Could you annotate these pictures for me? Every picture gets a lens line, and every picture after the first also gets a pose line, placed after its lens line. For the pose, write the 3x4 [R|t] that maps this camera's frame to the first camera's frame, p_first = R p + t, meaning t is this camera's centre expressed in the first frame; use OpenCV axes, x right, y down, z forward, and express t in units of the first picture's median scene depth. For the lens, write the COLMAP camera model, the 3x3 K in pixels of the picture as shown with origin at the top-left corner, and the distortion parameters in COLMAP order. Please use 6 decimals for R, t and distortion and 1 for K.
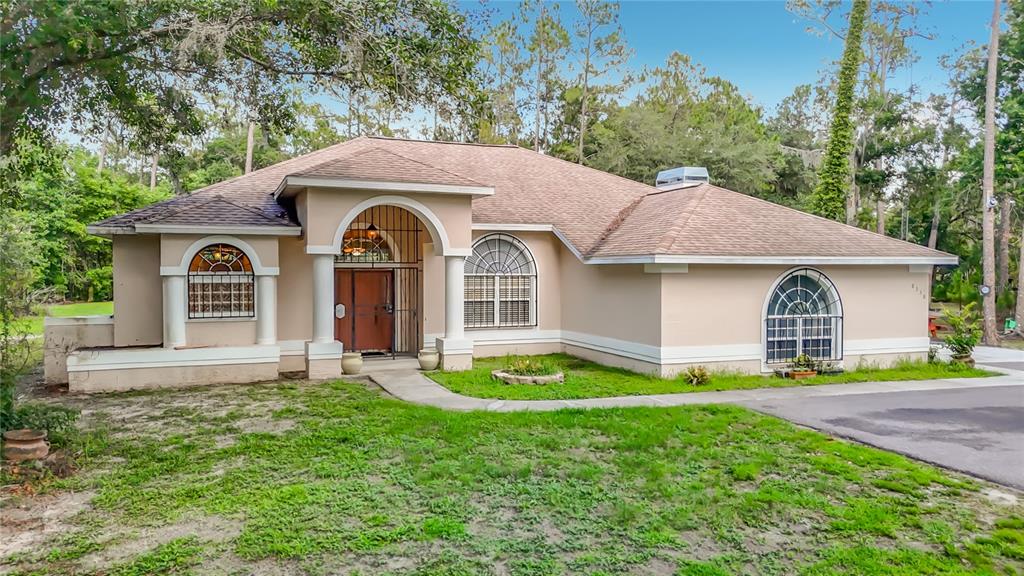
lens RADIAL K [[774.6, 0, 512.0], [0, 774.6, 288.0], [0, 0, 1]] dist [0.053592, -0.065410]
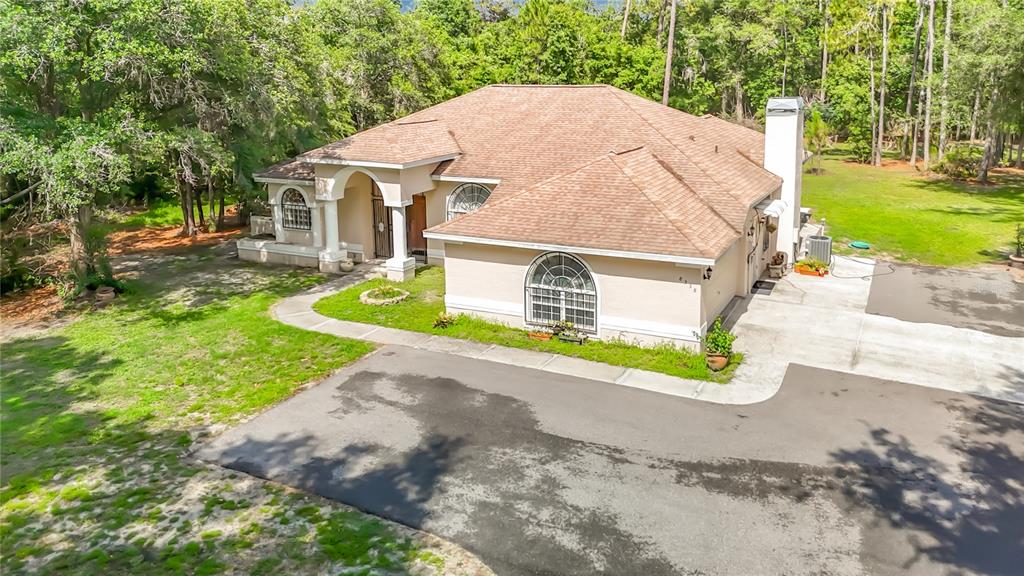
lens RADIAL K [[794.4, 0, 544.6], [0, 794.4, 199.0], [0, 0, 1]] dist [0.045204, 0.001361]
pose [[0.694951, 0.114889, -0.709819, 1.228095], [-0.015589, 0.989328, 0.144867, -0.283480], [0.718888, -0.089610, 0.689326, 0.145468]]
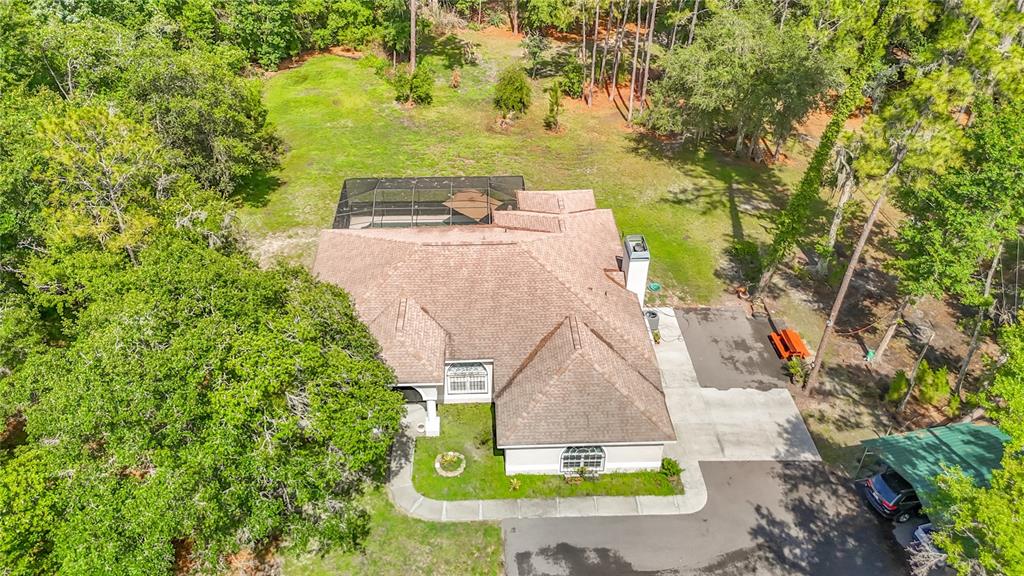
lens RADIAL K [[762.7, 0, 512.4], [0, 762.7, 293.3], [0, 0, 1]] dist [0.068475, -0.090400]
pose [[0.947069, 0.198060, -0.252652, 0.627967], [-0.016804, 0.816507, 0.577091, -1.566170], [0.320590, -0.542299, 0.776617, -0.458329]]
